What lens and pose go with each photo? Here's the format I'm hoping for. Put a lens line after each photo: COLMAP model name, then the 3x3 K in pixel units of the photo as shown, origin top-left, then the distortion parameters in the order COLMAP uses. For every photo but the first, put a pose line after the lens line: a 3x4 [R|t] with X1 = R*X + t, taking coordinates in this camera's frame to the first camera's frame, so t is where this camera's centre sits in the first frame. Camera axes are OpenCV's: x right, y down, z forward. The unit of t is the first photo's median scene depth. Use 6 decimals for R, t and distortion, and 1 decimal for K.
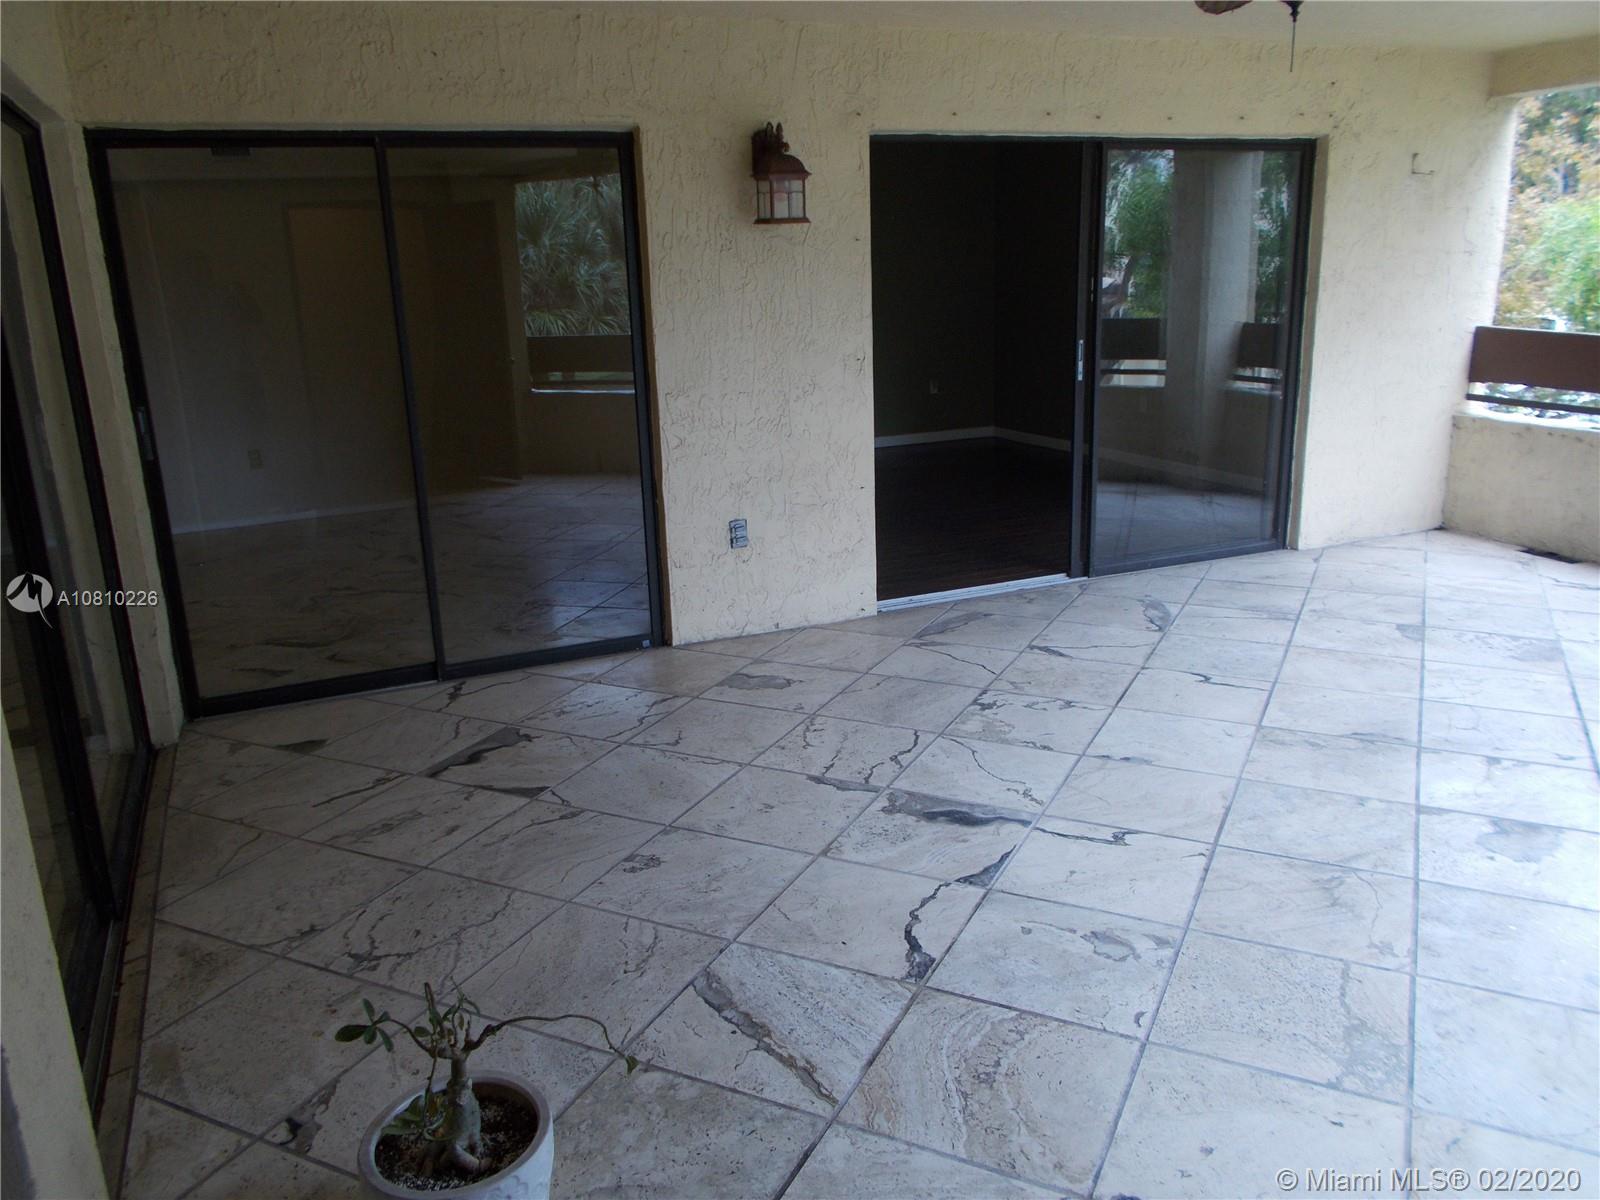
lens RADIAL K [[1238.9, 0, 800.6], [0, 1238.9, 599.8], [0, 0, 1]] dist [0.011130, 0.002755]
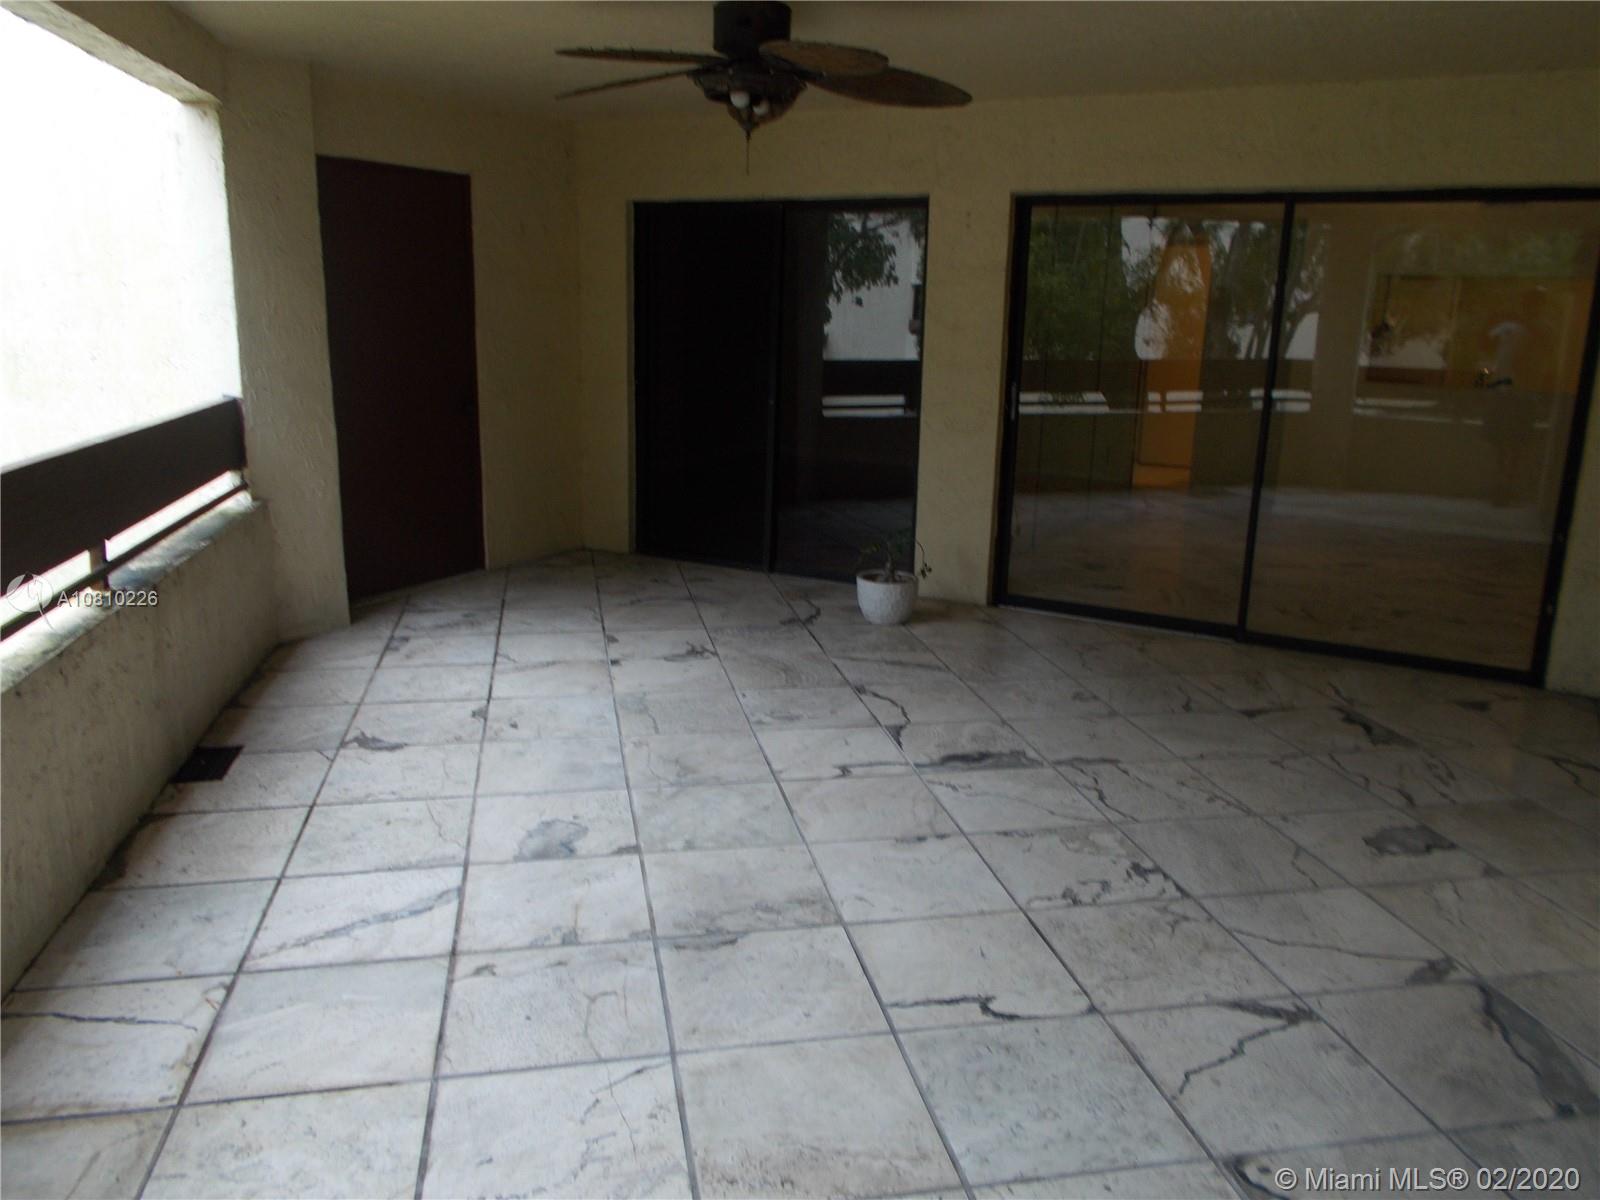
lens RADIAL K [[1238.9, 0, 798.9], [0, 1238.9, 599.5], [0, 0, 1]] dist [0.011130, 0.002755]
pose [[-0.794769, 0.158155, -0.585943, 0.873601], [-0.157295, 0.878784, 0.450551, -0.446253], [0.586174, 0.450250, -0.673554, 1.526444]]
